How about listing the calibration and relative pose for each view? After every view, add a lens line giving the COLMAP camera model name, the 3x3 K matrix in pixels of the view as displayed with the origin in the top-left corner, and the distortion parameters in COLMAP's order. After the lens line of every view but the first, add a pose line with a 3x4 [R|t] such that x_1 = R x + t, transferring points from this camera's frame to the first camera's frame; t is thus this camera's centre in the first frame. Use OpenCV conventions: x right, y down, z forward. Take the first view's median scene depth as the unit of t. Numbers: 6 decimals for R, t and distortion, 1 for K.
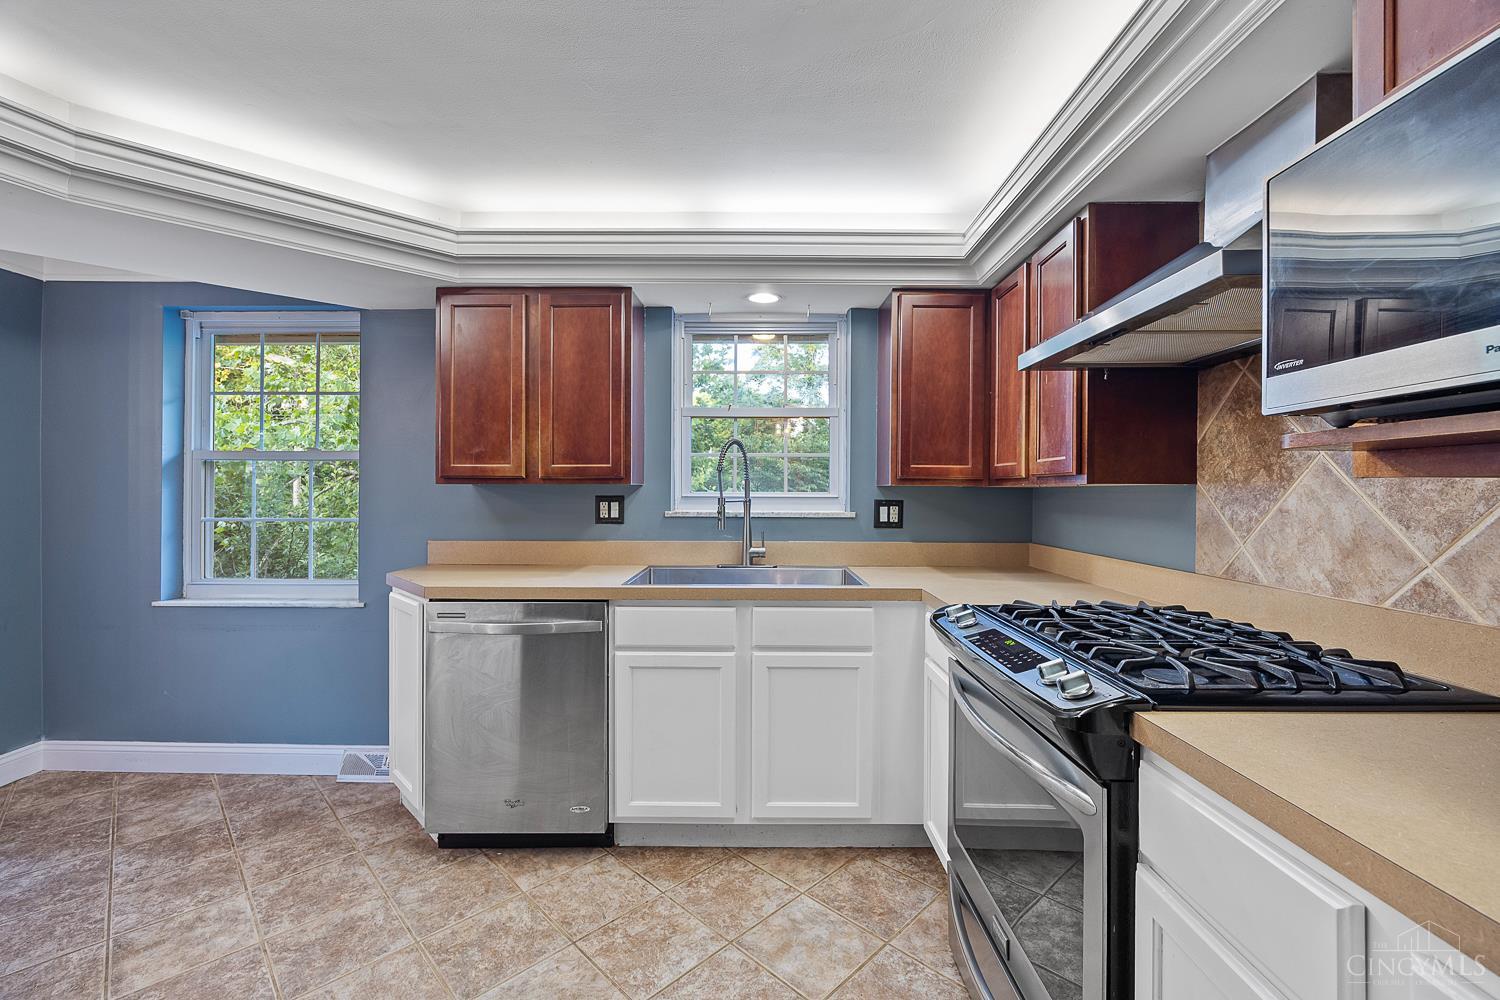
lens RADIAL K [[628.2, 0, 753.7], [0, 628.2, 491.9], [0, 0, 1]] dist [-0.008251, -0.000202]
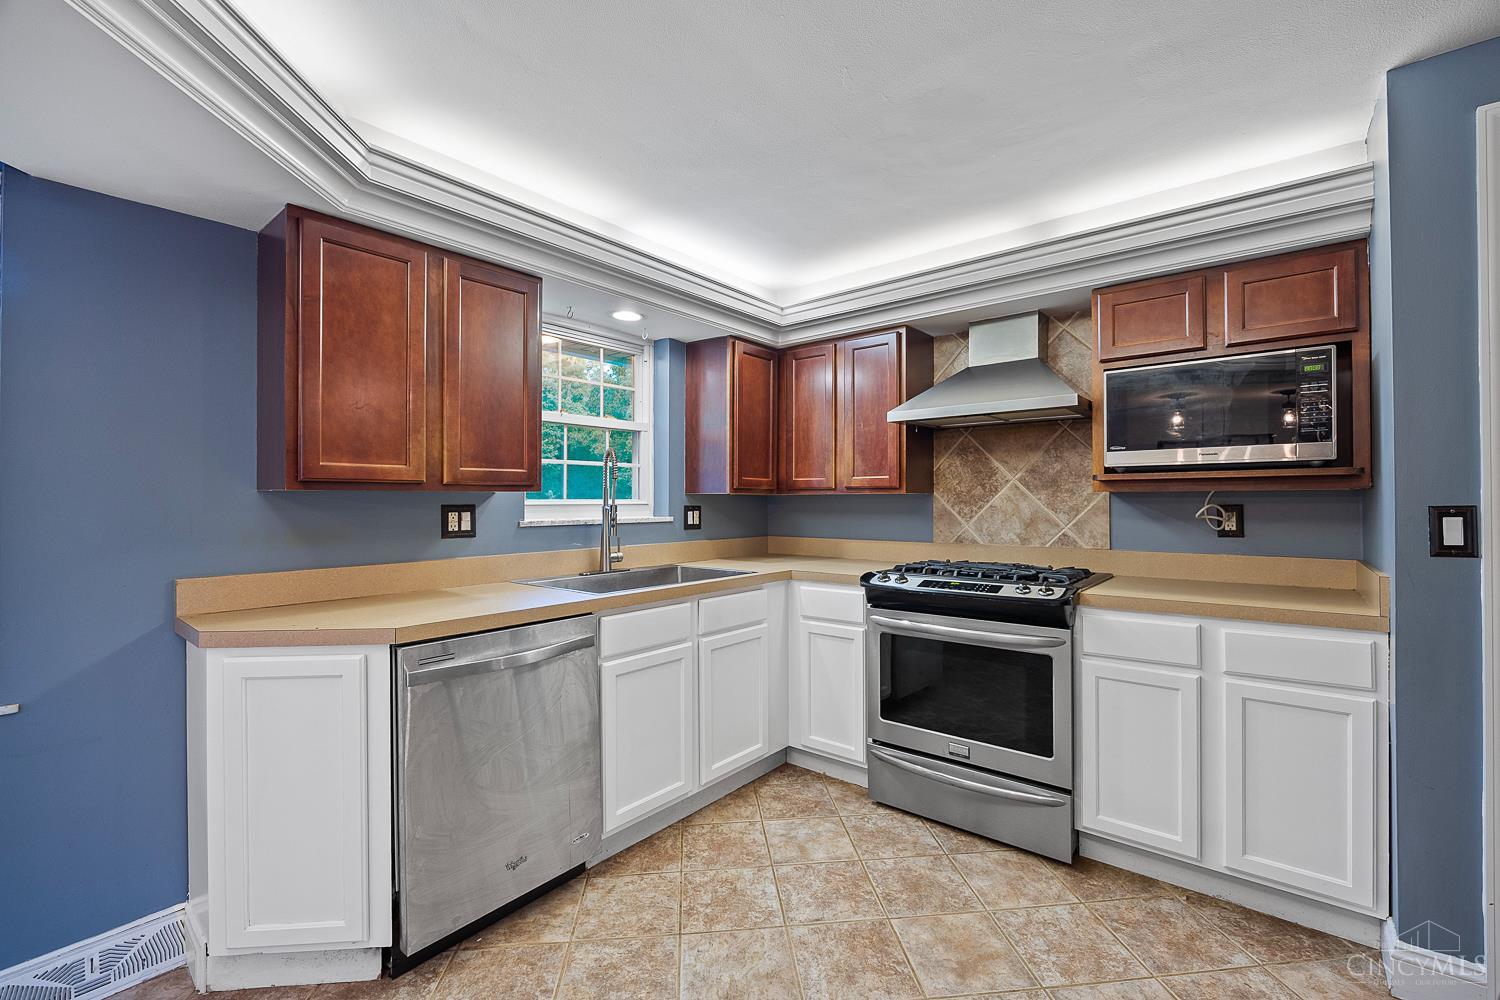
lens RADIAL K [[642.7, 0, 750.0], [0, 642.7, 500.0], [0, 0, 1]] dist [-0.003767, -0.000532]
pose [[0.631028, -0.005625, 0.775740, -0.858811], [0.005077, 0.999982, 0.003121, -0.001393], [-0.775744, 0.001969, 0.631045, 0.195853]]
